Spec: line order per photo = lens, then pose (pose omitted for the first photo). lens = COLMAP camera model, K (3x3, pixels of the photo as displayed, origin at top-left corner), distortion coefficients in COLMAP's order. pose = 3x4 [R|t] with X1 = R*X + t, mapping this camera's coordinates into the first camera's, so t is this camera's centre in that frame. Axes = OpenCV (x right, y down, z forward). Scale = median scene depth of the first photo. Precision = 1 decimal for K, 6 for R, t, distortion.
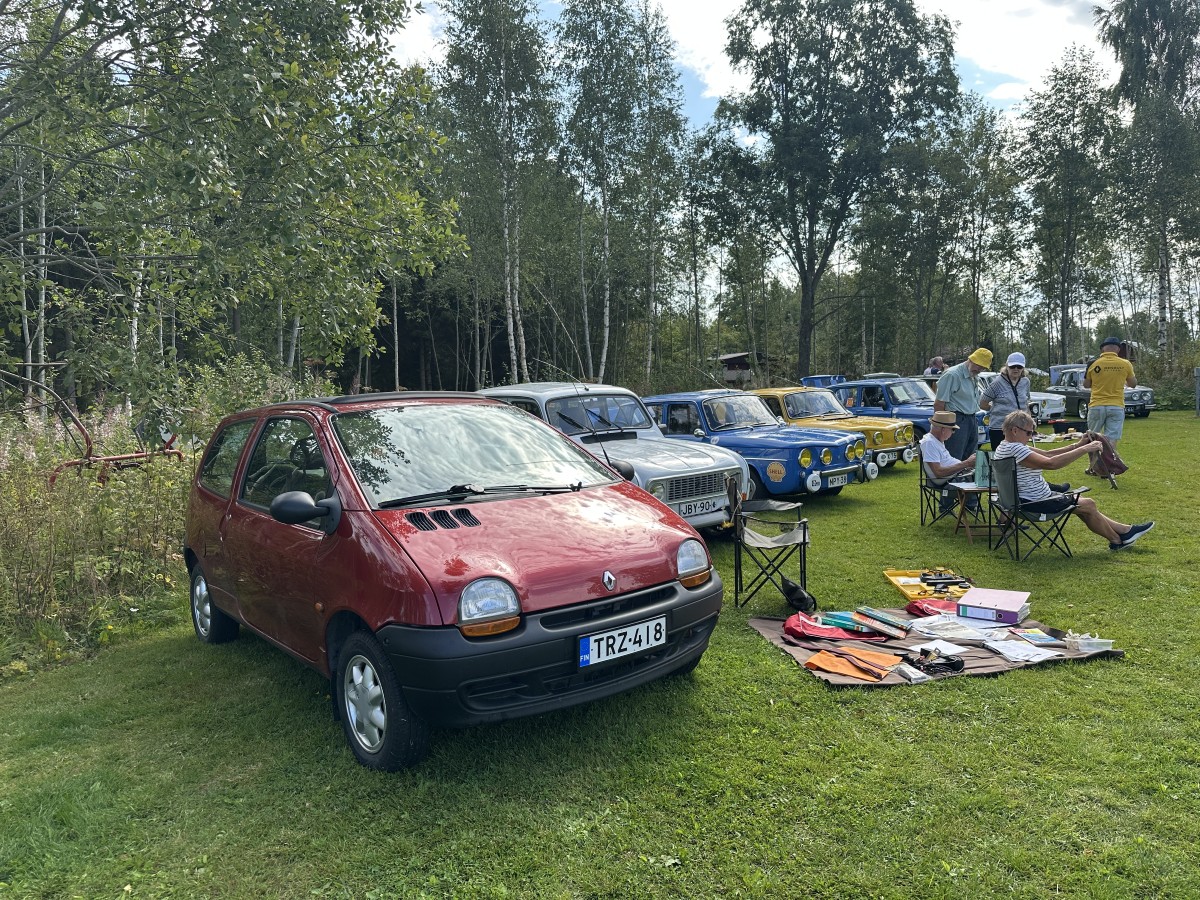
lens RADIAL K [[868.4, 0, 595.6], [0, 868.4, 448.5], [0, 0, 1]] dist [0.007496, 0.002799]
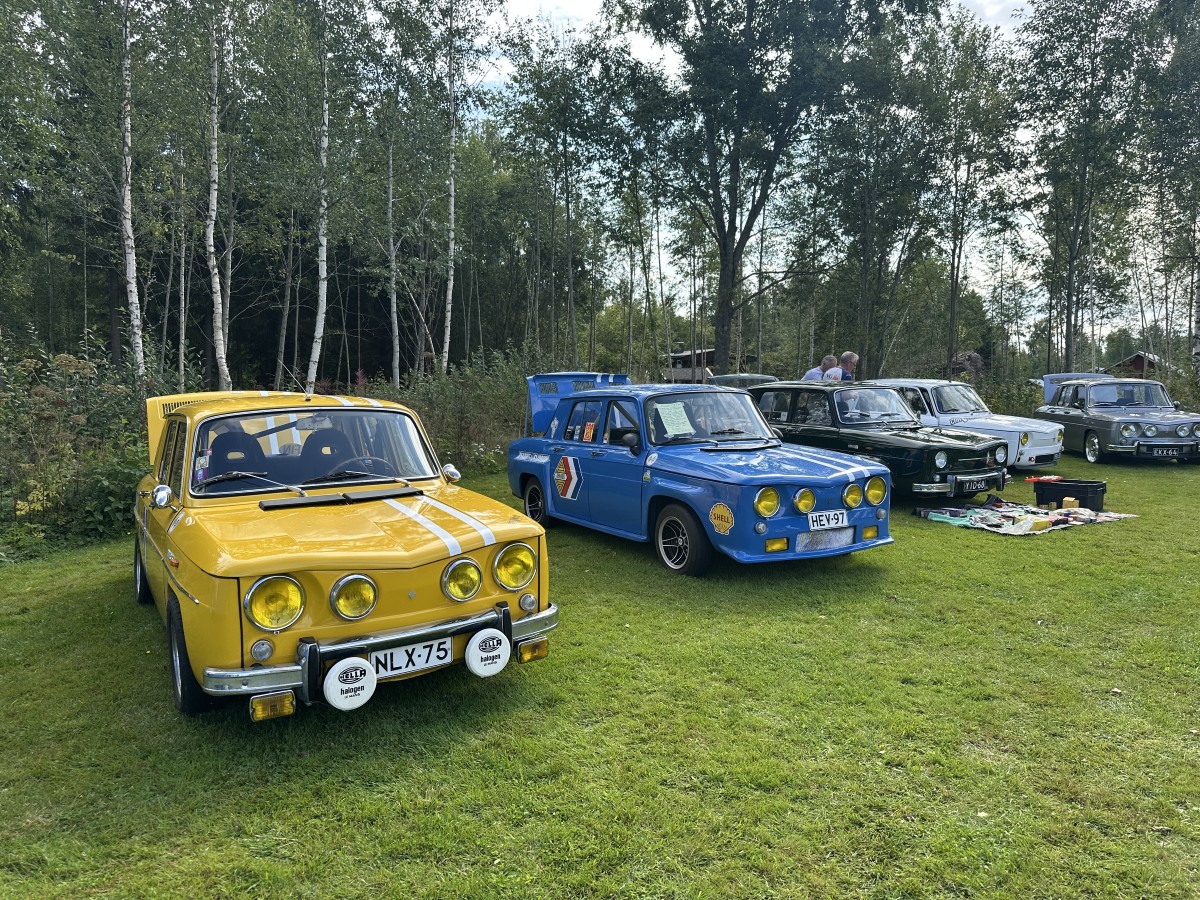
lens RADIAL K [[868.4, 0, 602.2], [0, 868.4, 450.9], [0, 0, 1]] dist [0.007496, 0.002799]
pose [[0.999294, 0.037541, 0.001764, 0.142834], [-0.037554, 0.999263, 0.007904, -0.022430], [-0.001466, -0.007965, 0.999967, 0.258746]]
